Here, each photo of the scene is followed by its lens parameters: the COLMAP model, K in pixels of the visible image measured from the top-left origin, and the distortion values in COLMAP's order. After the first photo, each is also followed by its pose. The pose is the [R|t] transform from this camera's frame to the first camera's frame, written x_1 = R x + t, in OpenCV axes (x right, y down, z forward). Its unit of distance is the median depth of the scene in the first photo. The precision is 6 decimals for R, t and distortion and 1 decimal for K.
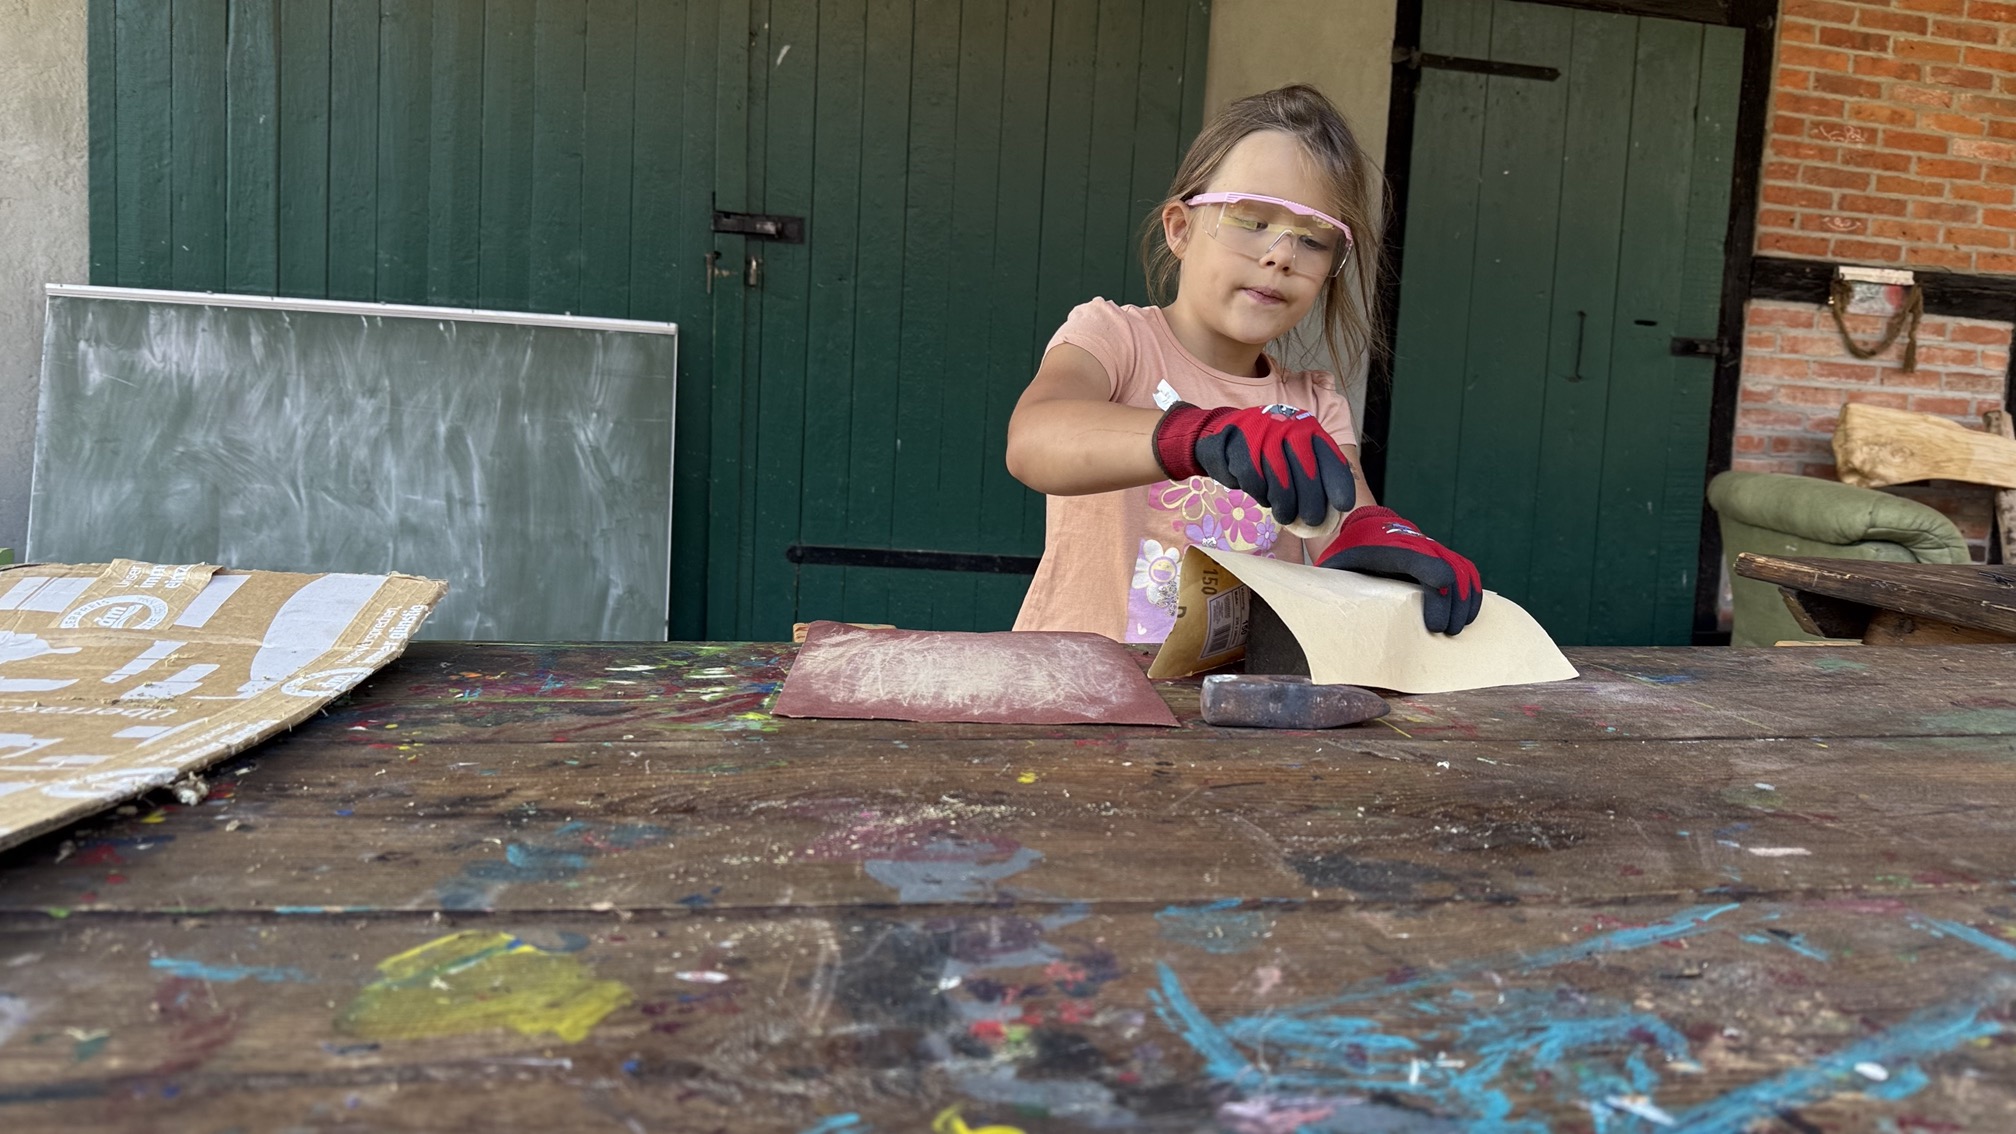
lens RADIAL K [[1393.3, 0, 1008.0], [0, 1393.3, 567.0], [0, 0, 1]] dist [0.057169, -0.064060]
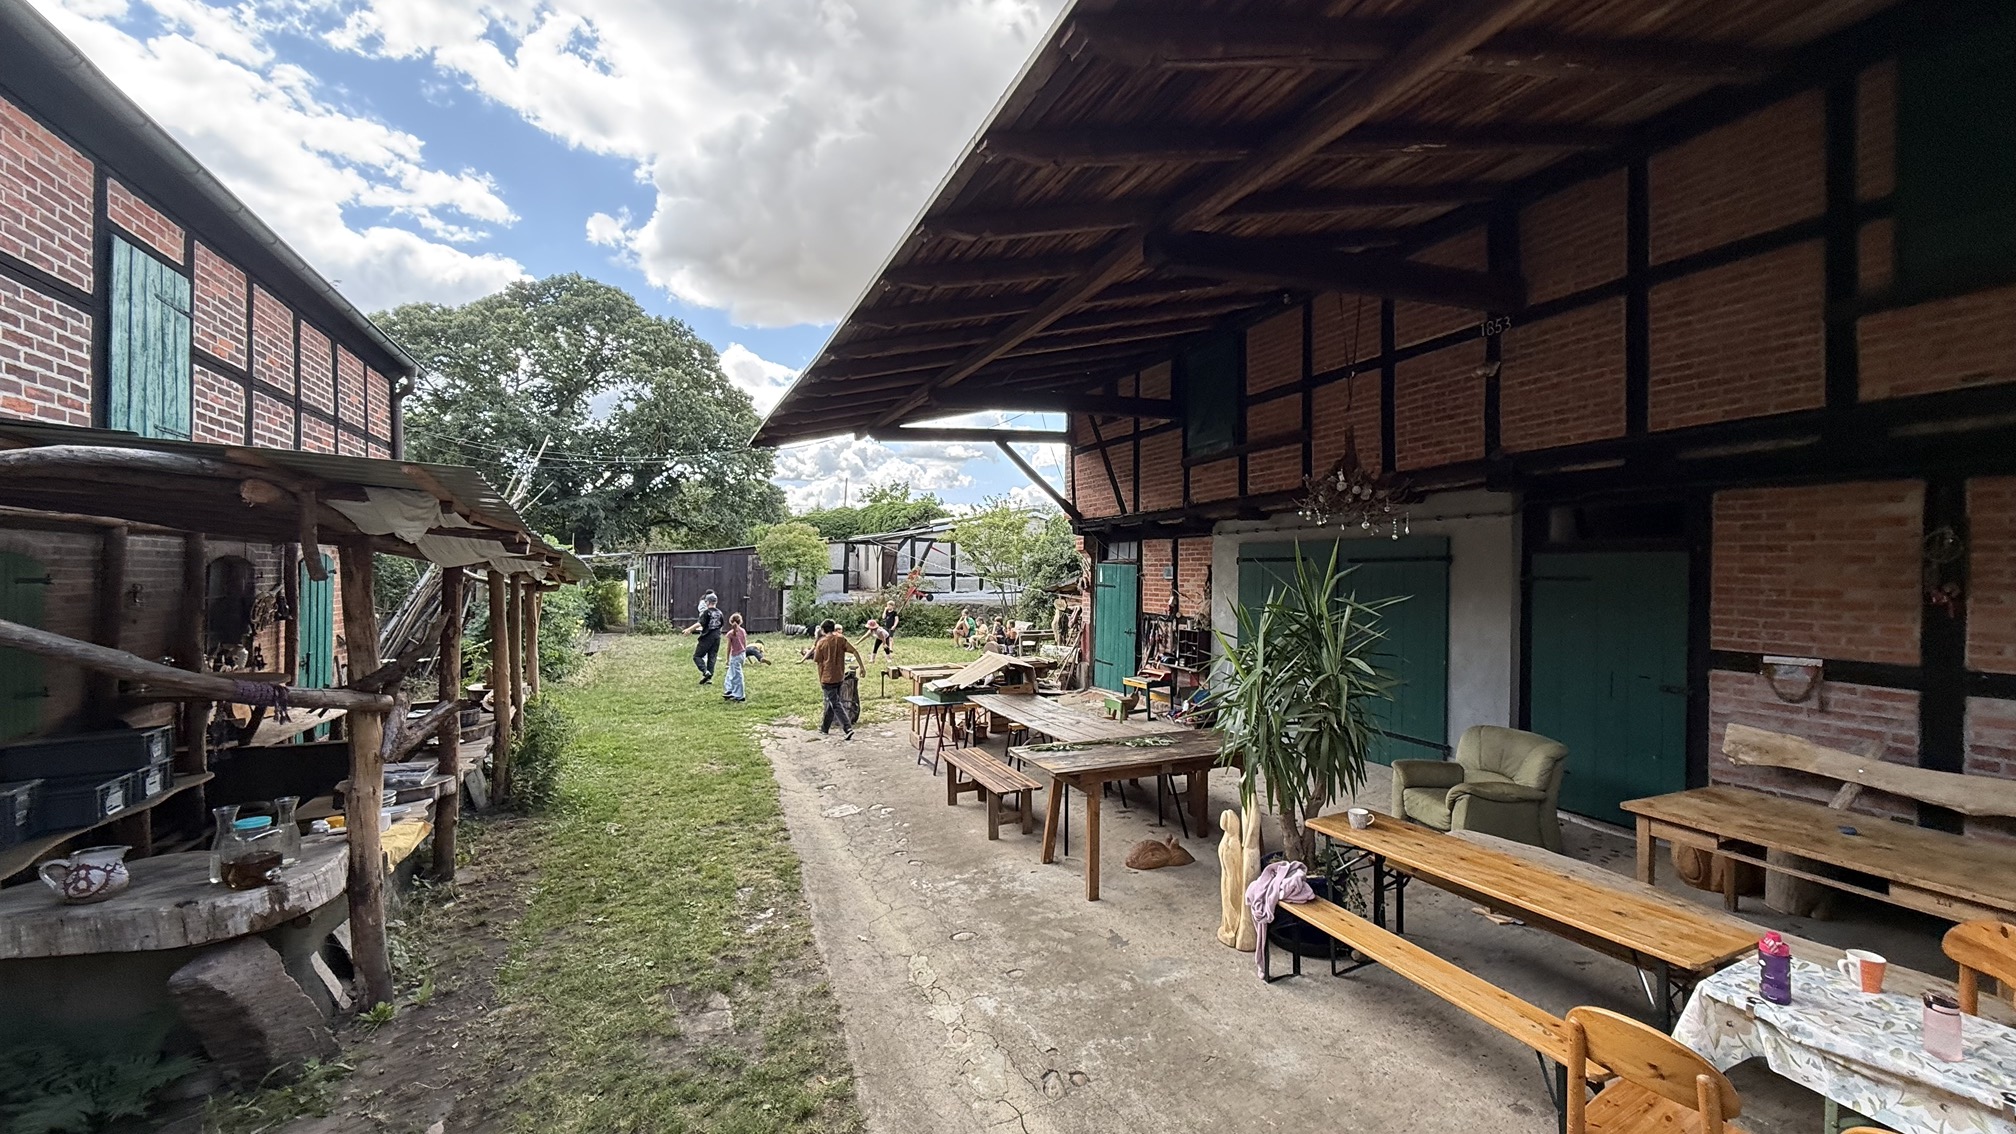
lens RADIAL K [[804.1, 0, 1008.0], [0, 804.1, 567.0], [0, 0, 1]] dist [-0.001446, -0.000230]
pose [[0.225346, -0.055362, -0.972705, 1.493996], [-0.103878, 0.991328, -0.080487, -0.134097], [0.968725, 0.119180, 0.217641, -0.335030]]
